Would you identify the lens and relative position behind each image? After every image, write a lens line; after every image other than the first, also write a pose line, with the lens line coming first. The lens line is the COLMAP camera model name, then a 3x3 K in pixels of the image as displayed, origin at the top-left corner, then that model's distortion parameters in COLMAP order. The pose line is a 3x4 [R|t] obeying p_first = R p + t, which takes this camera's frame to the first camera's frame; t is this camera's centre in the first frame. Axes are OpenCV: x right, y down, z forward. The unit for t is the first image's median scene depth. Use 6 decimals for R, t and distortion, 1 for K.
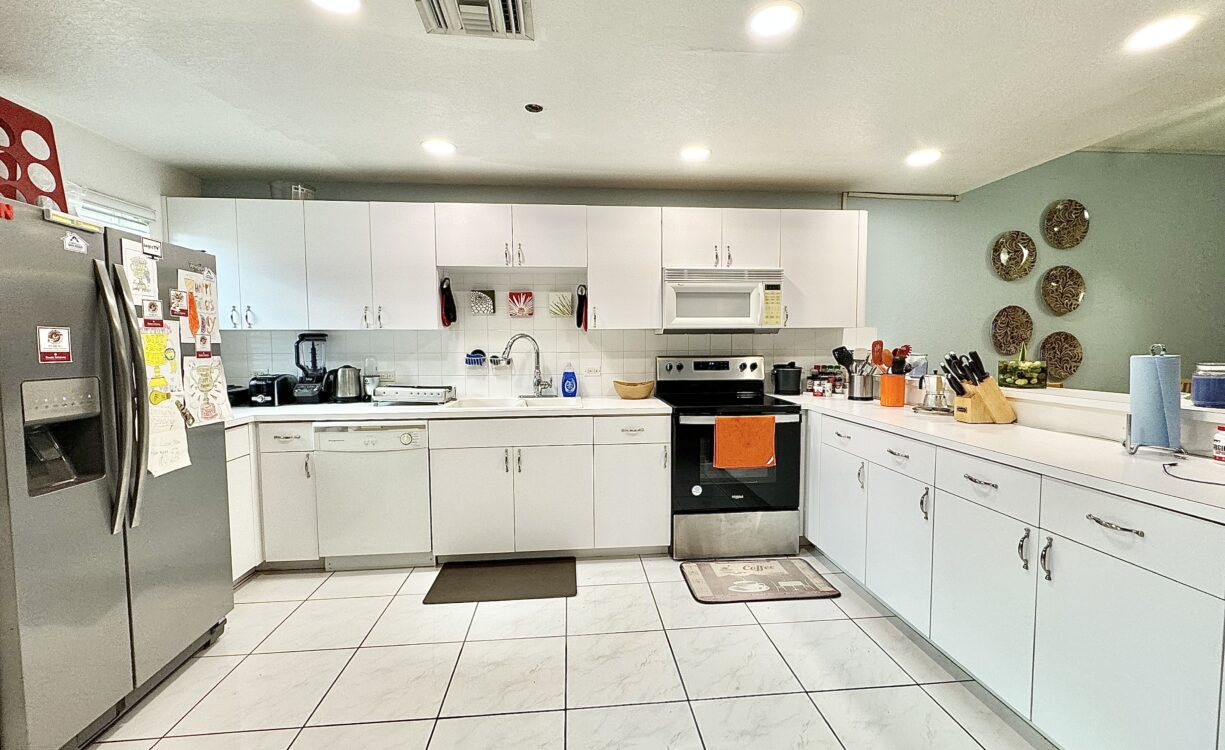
lens RADIAL K [[486.6, 0, 612.9], [0, 486.6, 373.3], [0, 0, 1]] dist [-0.000014, -0.000051]
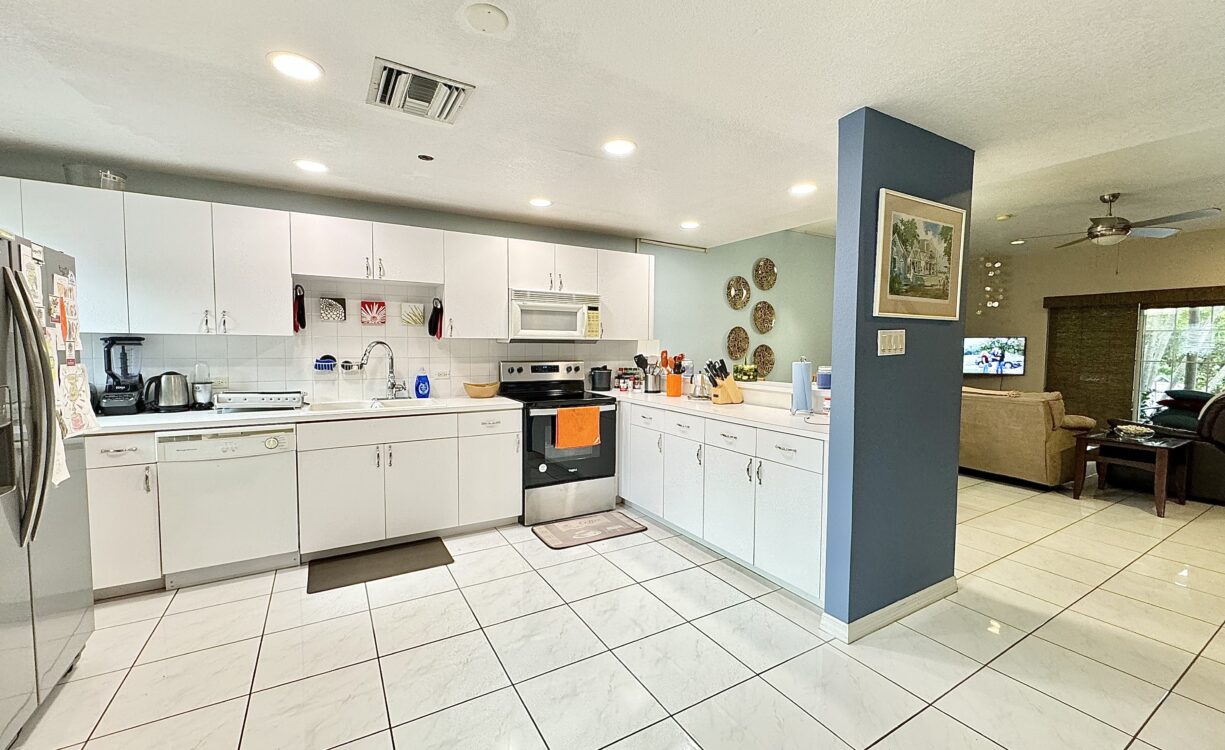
lens RADIAL K [[486.6, 0, 612.9], [0, 486.6, 373.3], [0, 0, 1]] dist [-0.000014, -0.000051]
pose [[0.903404, -0.011901, 0.428625, -0.193889], [0.013672, 0.999906, -0.001053, -0.000909], [-0.428572, 0.006811, 0.903482, -0.211078]]
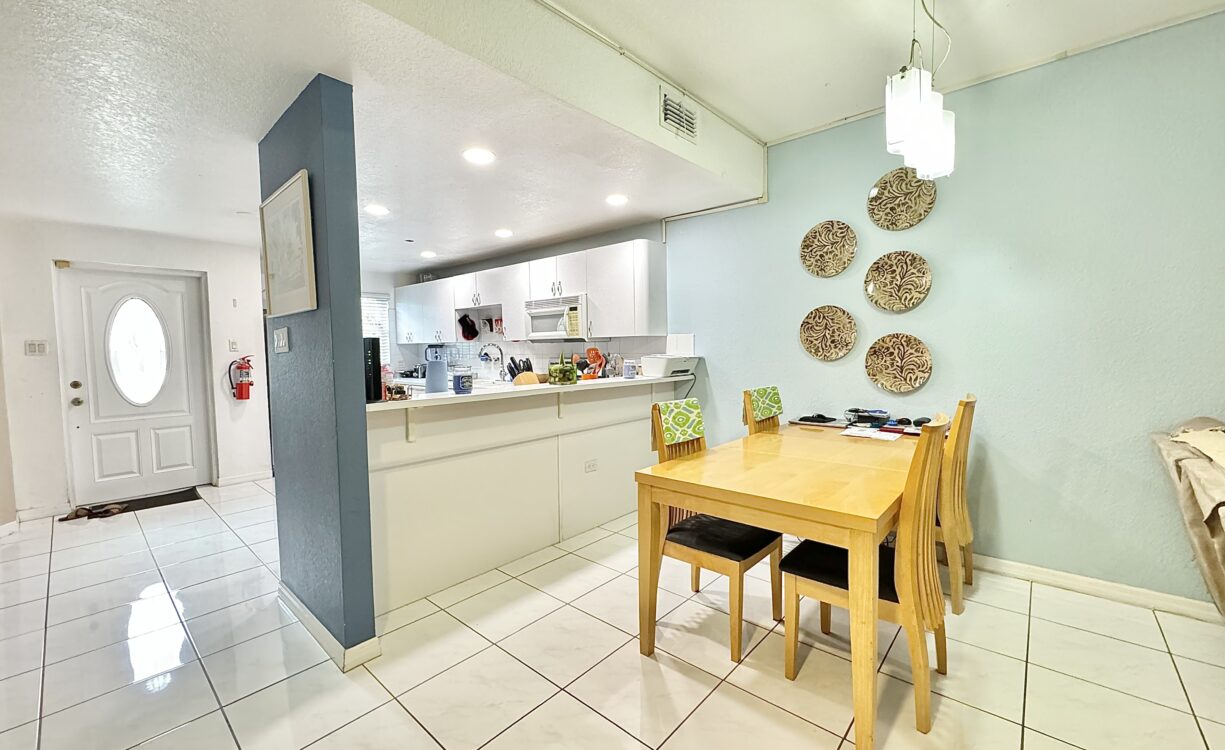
lens RADIAL K [[486.6, 0, 612.9], [0, 486.6, 373.3], [0, 0, 1]] dist [-0.000014, -0.000051]
pose [[0.685535, 0.036360, -0.727131, 1.477670], [-0.034475, 0.999253, 0.017464, -0.022444], [0.727223, 0.013095, 0.686276, 0.139218]]
